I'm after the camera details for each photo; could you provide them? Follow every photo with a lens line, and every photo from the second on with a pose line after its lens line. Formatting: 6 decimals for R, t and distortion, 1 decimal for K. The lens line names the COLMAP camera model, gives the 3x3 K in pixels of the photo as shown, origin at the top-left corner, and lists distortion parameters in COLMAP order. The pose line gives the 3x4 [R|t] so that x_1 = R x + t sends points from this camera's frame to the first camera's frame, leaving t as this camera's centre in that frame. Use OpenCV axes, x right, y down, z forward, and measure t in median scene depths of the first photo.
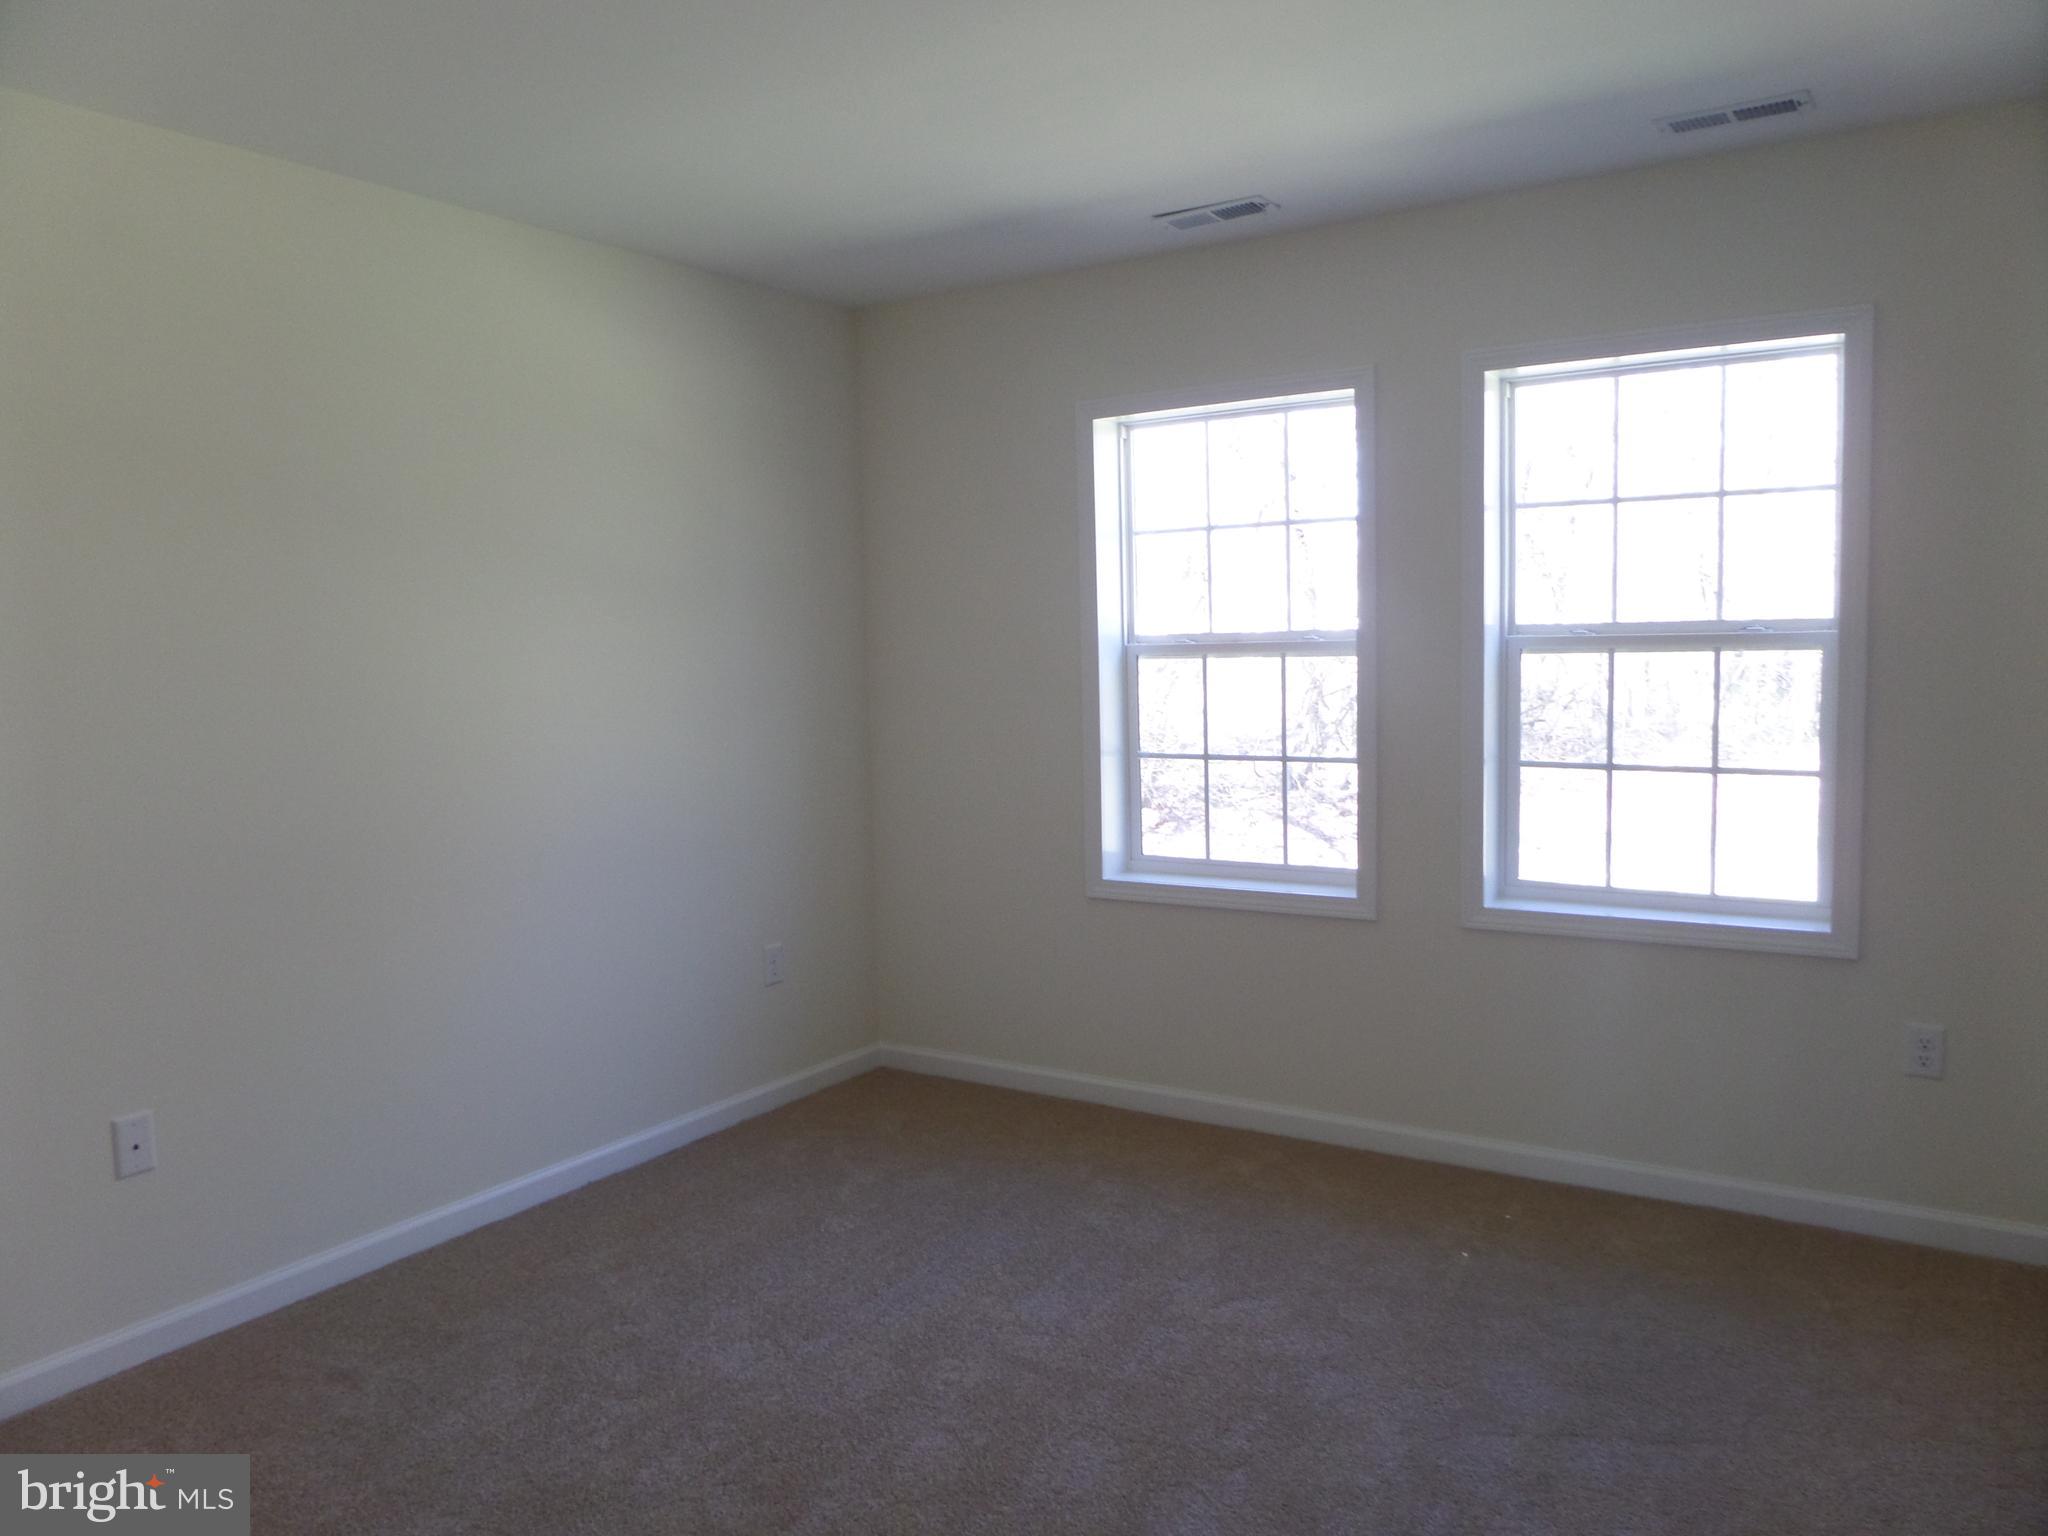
lens RADIAL K [[1415.7, 0, 1026.5], [0, 1415.7, 772.0], [0, 0, 1]] dist [-0.026179, -0.004927]
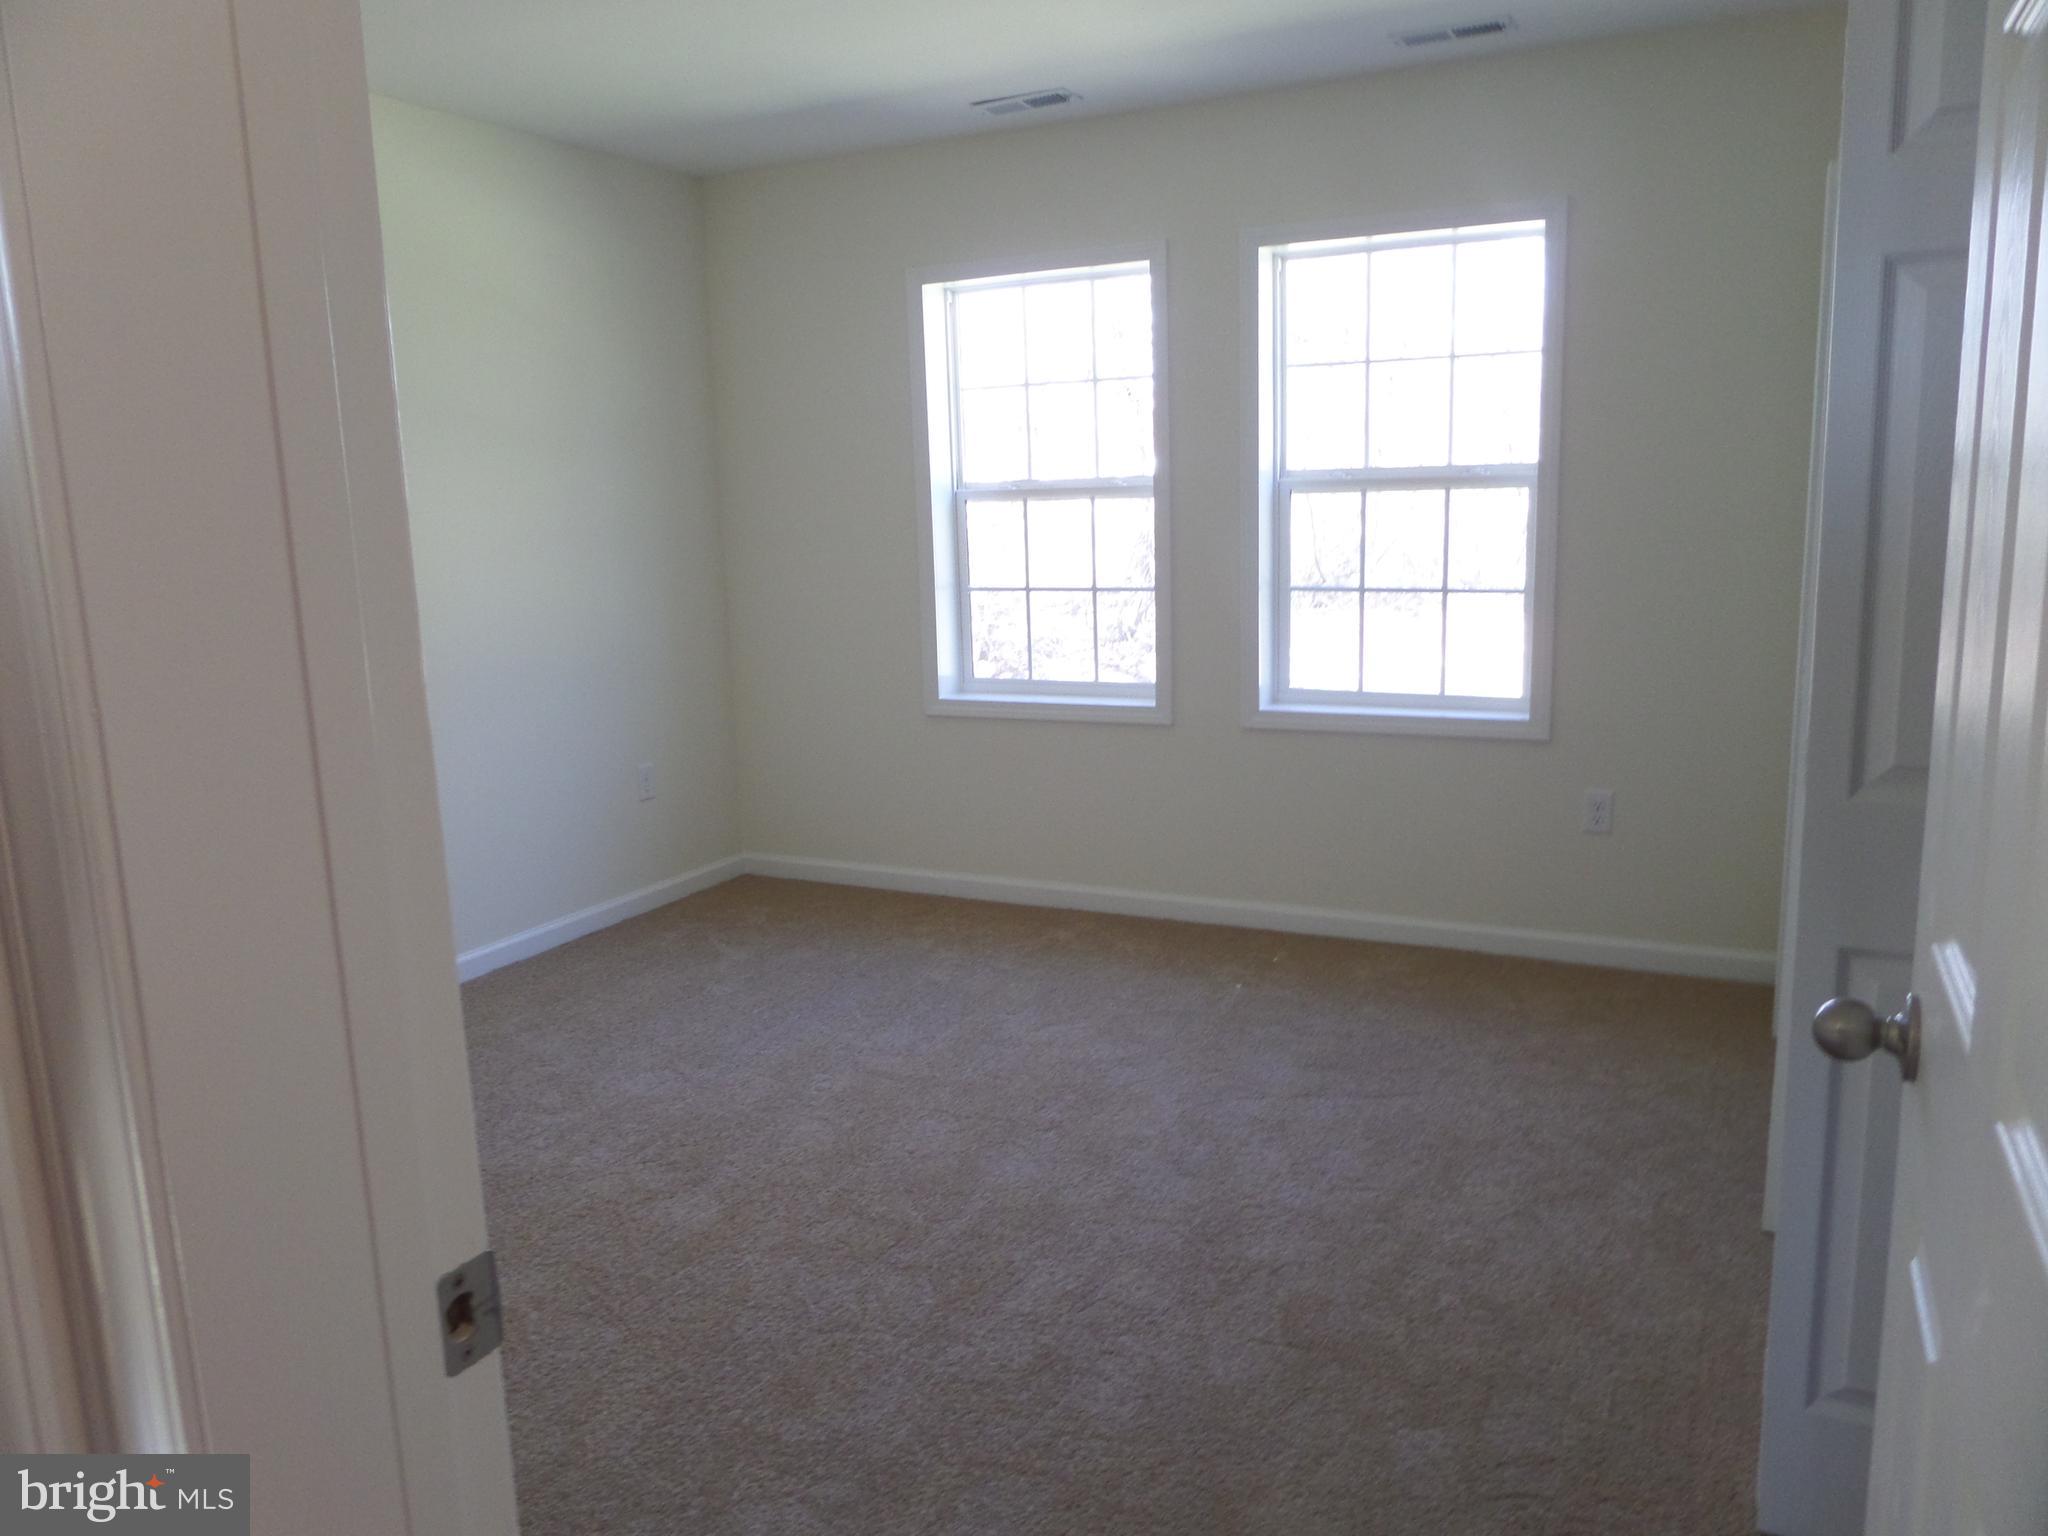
lens RADIAL K [[1477.5, 0, 1019.9], [0, 1477.5, 783.9], [0, 0, 1]] dist [-0.015718, -0.002940]
pose [[0.994322, -0.024796, 0.103480, -0.007370], [0.014959, 0.995386, 0.094775, 0.038355], [-0.105353, -0.092688, 0.990106, -0.227544]]
